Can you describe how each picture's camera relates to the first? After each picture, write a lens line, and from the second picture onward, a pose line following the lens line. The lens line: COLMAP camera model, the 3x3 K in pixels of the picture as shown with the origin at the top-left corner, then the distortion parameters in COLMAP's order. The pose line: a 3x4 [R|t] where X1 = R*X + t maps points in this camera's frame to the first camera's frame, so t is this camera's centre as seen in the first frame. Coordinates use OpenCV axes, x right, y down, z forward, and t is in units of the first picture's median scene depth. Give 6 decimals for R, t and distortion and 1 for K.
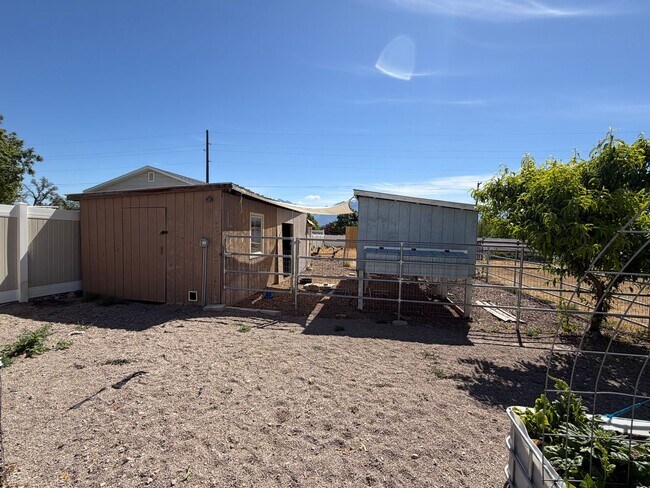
lens RADIAL K [[298.8, 0, 325.0], [0, 298.8, 244.0], [0, 0, 1]] dist [0.000126, 0.000383]
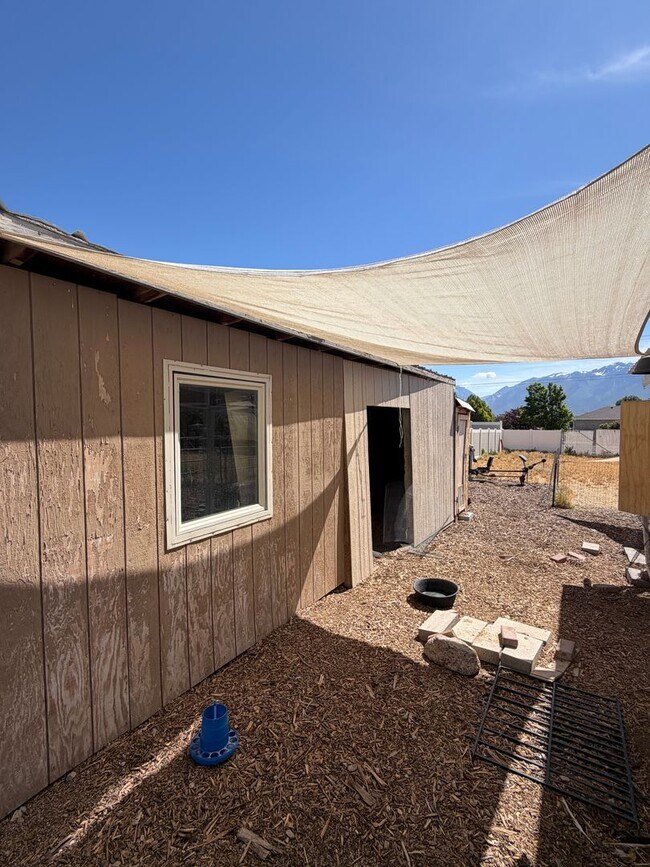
lens RADIAL K [[398.5, 0, 325.4], [0, 398.5, 436.0], [0, 0, 1]] dist [0.000126, 0.000383]
pose [[0.912619, -0.011666, -0.408646, 0.001648], [0.005270, 0.999845, -0.016772, -0.045385], [0.408778, 0.013153, 0.912539, 0.905622]]
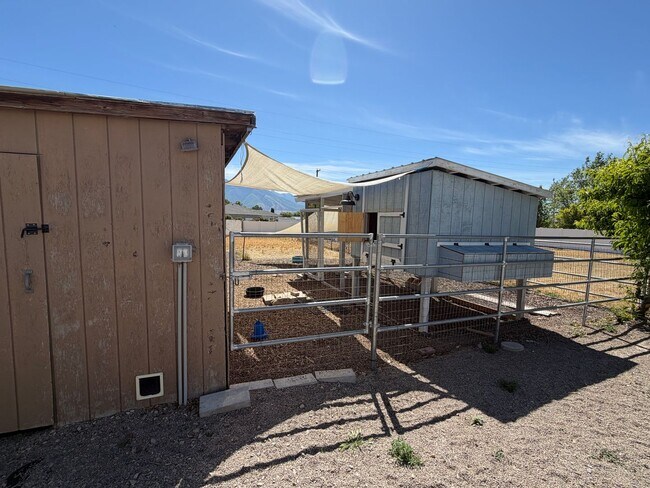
lens RADIAL K [[298.8, 0, 325.0], [0, 298.8, 244.0], [0, 0, 1]] dist [0.000126, 0.000383]
pose [[0.846134, -0.049151, 0.530698, -0.442841], [0.018845, 0.997875, 0.062373, -0.036665], [-0.532636, -0.042775, 0.845263, 0.537876]]
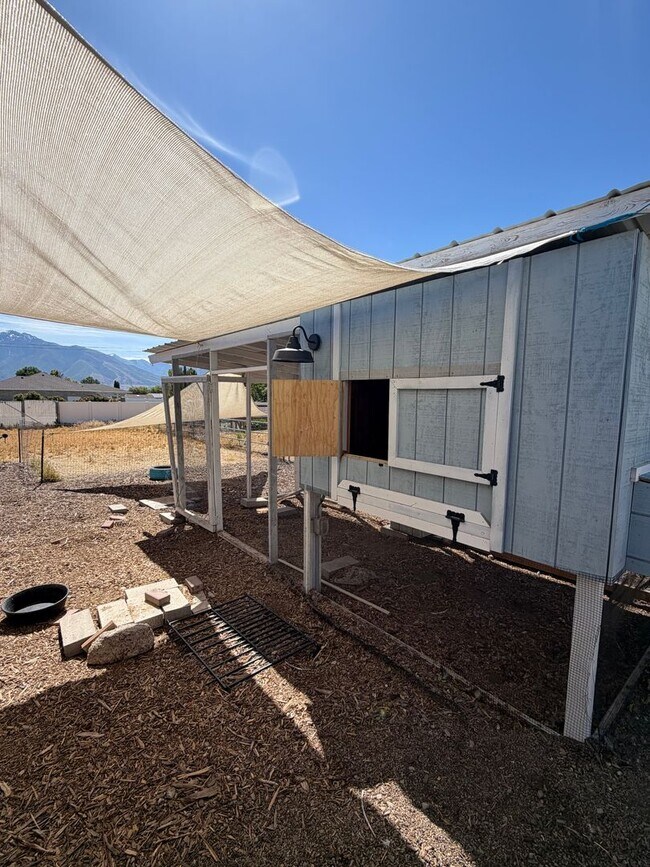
lens RADIAL K [[398.5, 0, 325.4], [0, 398.5, 436.0], [0, 0, 1]] dist [0.000126, 0.000383]
pose [[0.646656, -0.092677, 0.757130, -0.225755], [0.038578, 0.995295, 0.088881, -0.050407], [-0.761805, -0.028267, 0.647189, 0.956490]]
